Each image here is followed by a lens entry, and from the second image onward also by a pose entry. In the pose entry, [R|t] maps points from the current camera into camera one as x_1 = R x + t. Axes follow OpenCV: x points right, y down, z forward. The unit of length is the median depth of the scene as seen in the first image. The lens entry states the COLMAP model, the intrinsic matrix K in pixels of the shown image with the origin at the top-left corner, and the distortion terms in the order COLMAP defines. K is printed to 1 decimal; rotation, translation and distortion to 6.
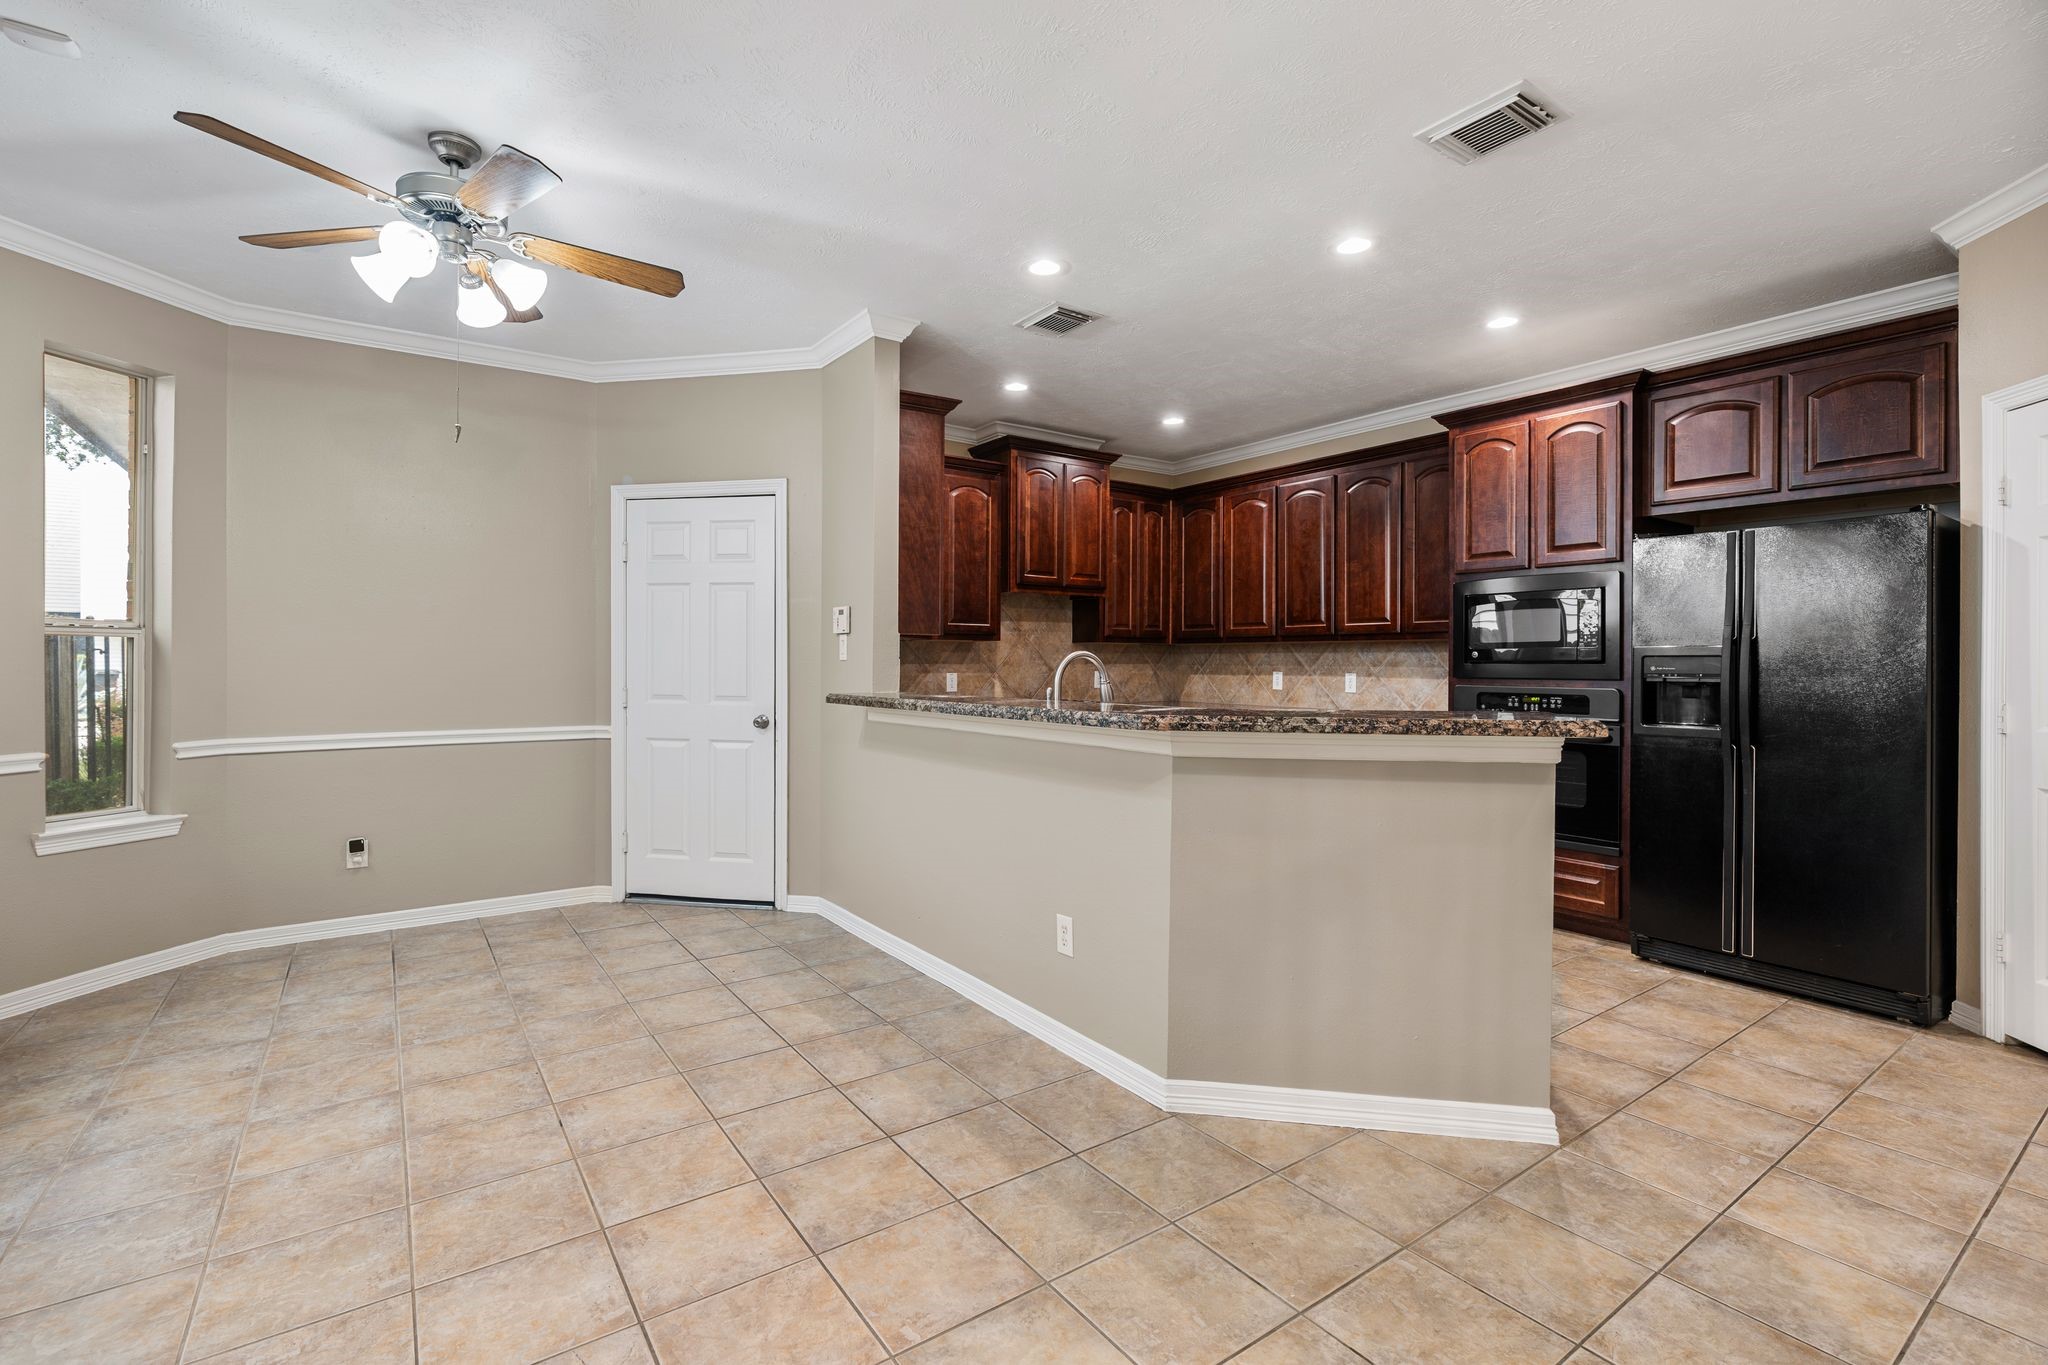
lens RADIAL K [[916.4, 0, 1022.2], [0, 916.4, 669.7], [0, 0, 1]] dist [-0.010757, 0.003747]
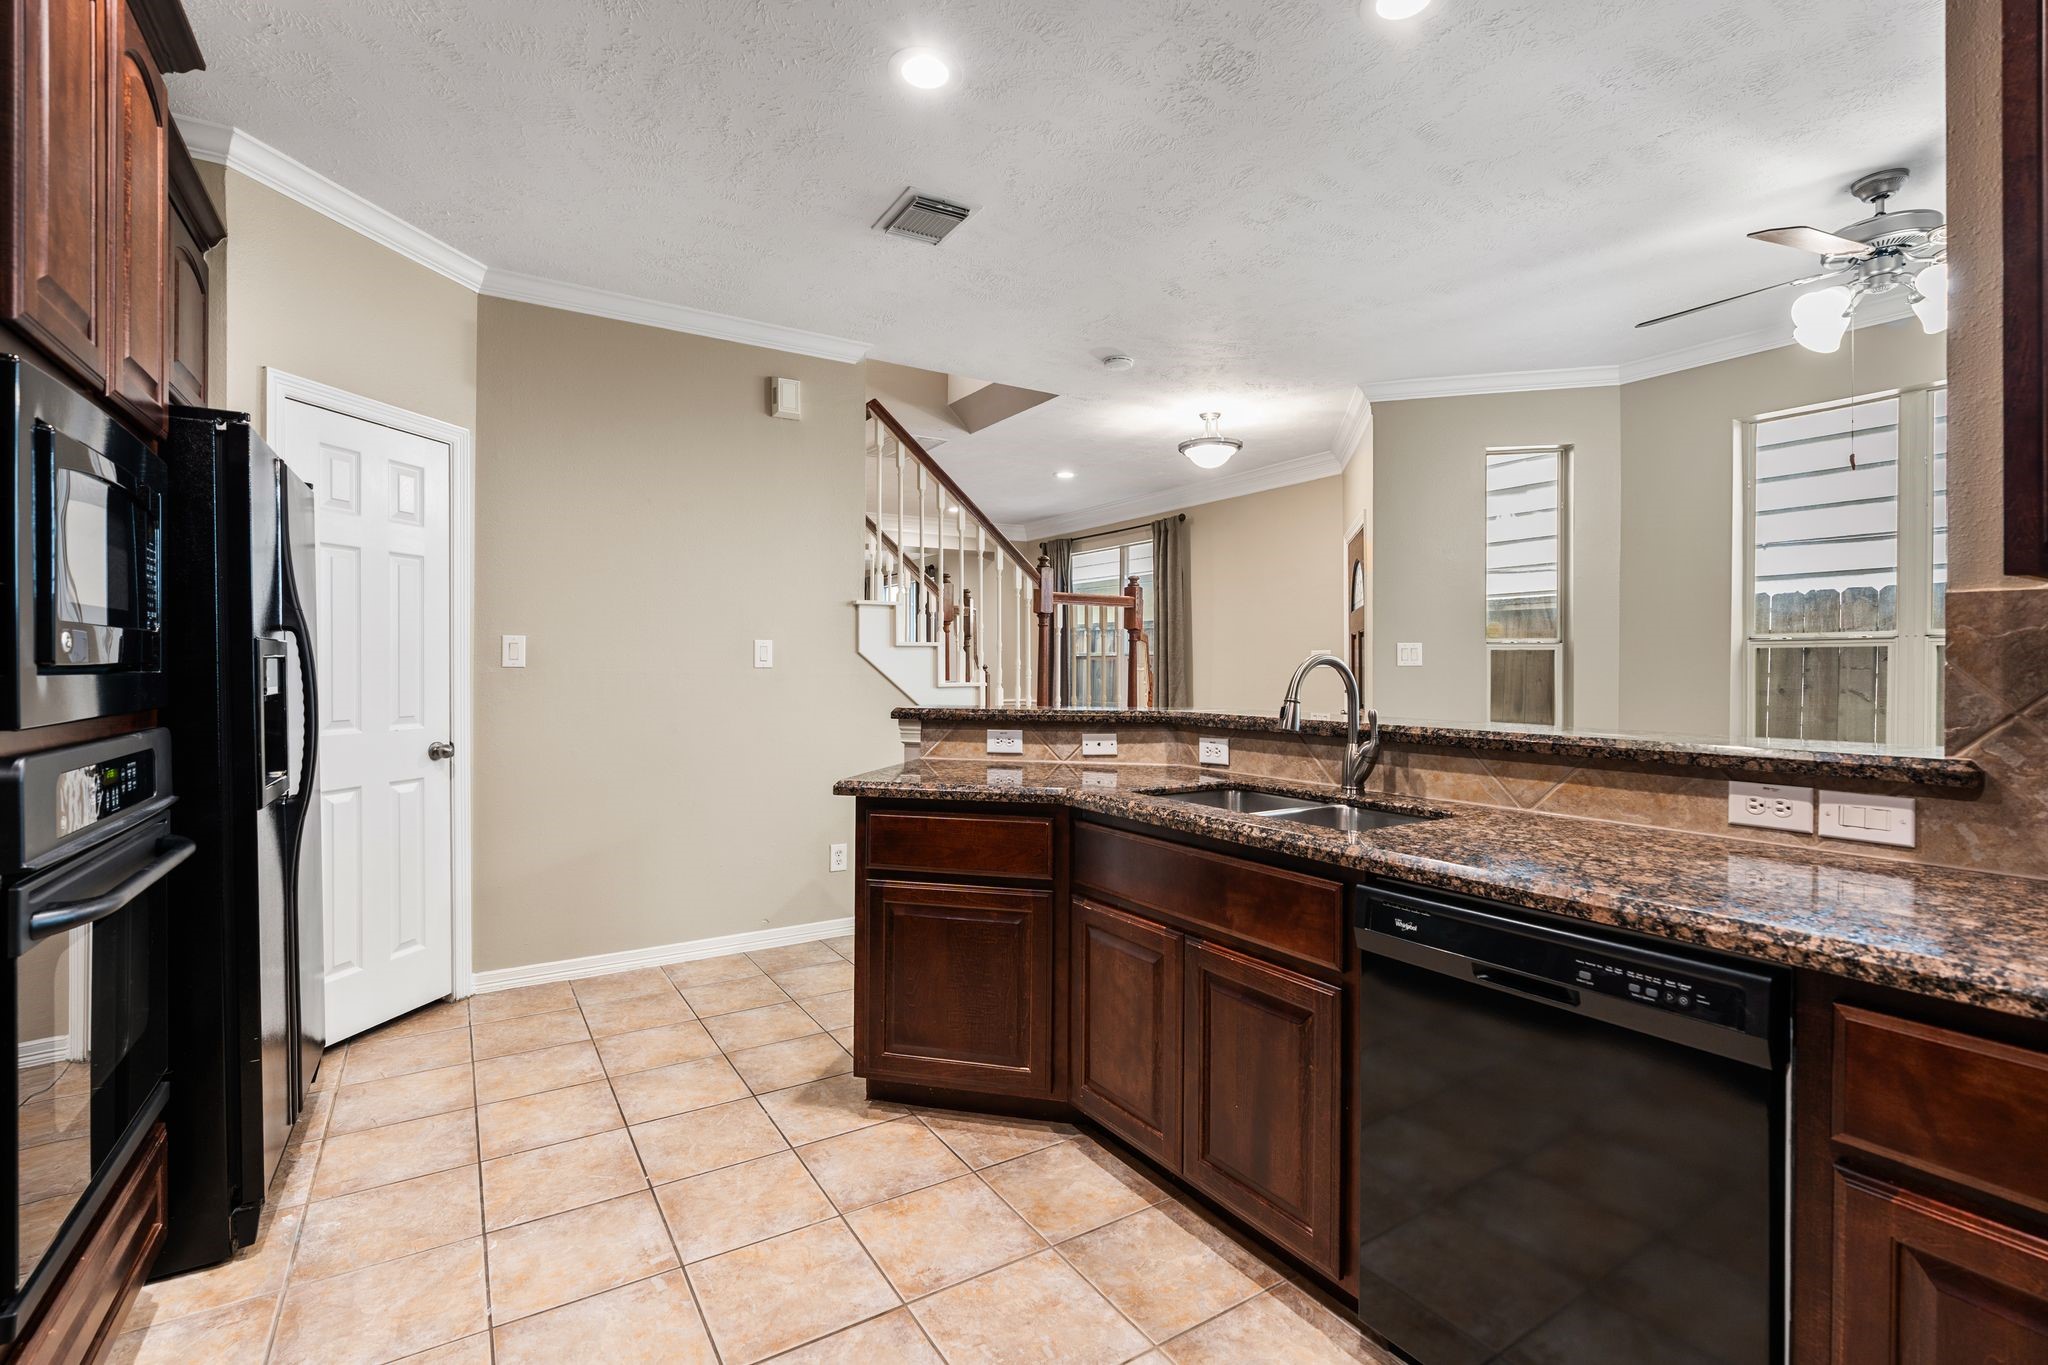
lens RADIAL K [[916.4, 0, 1026.1], [0, 916.4, 671.5], [0, 0, 1]] dist [-0.010757, 0.003747]
pose [[-0.998734, -0.004550, 0.050088, 0.259610], [-0.003845, 0.999892, 0.014175, -0.017218], [-0.050147, 0.013965, -0.998644, 1.766304]]
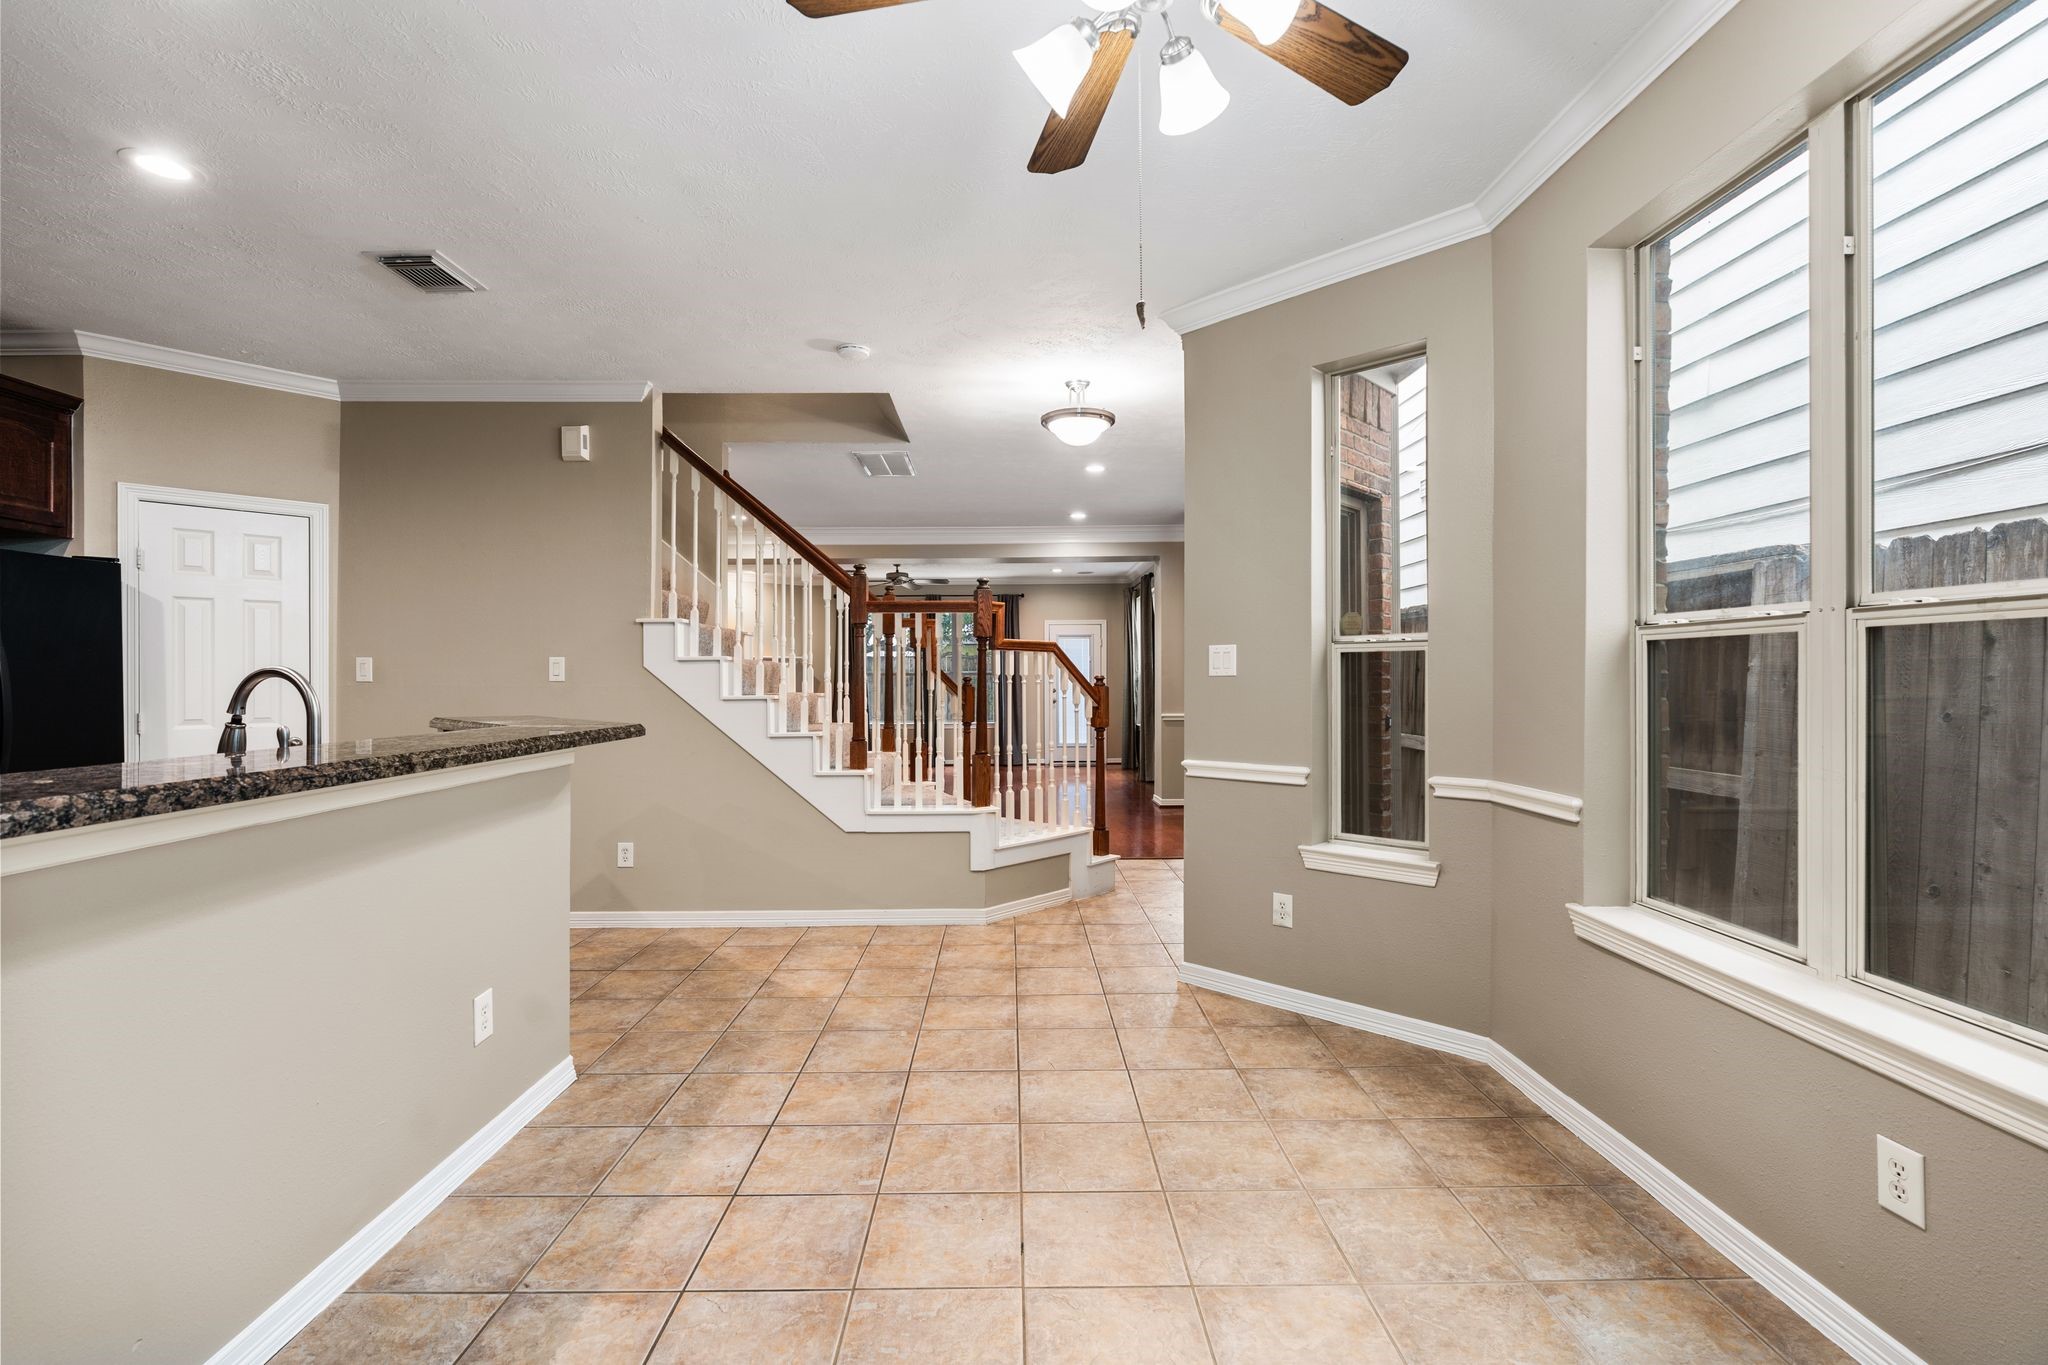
lens RADIAL K [[916.4, 0, 1018.2], [0, 916.4, 682.4], [0, 0, 1]] dist [-0.010757, 0.003747]
pose [[-0.822133, -0.002022, 0.569291, -0.748738], [0.005197, 0.999925, 0.011058, -0.013420], [-0.569271, 0.012050, -0.822062, 1.291322]]
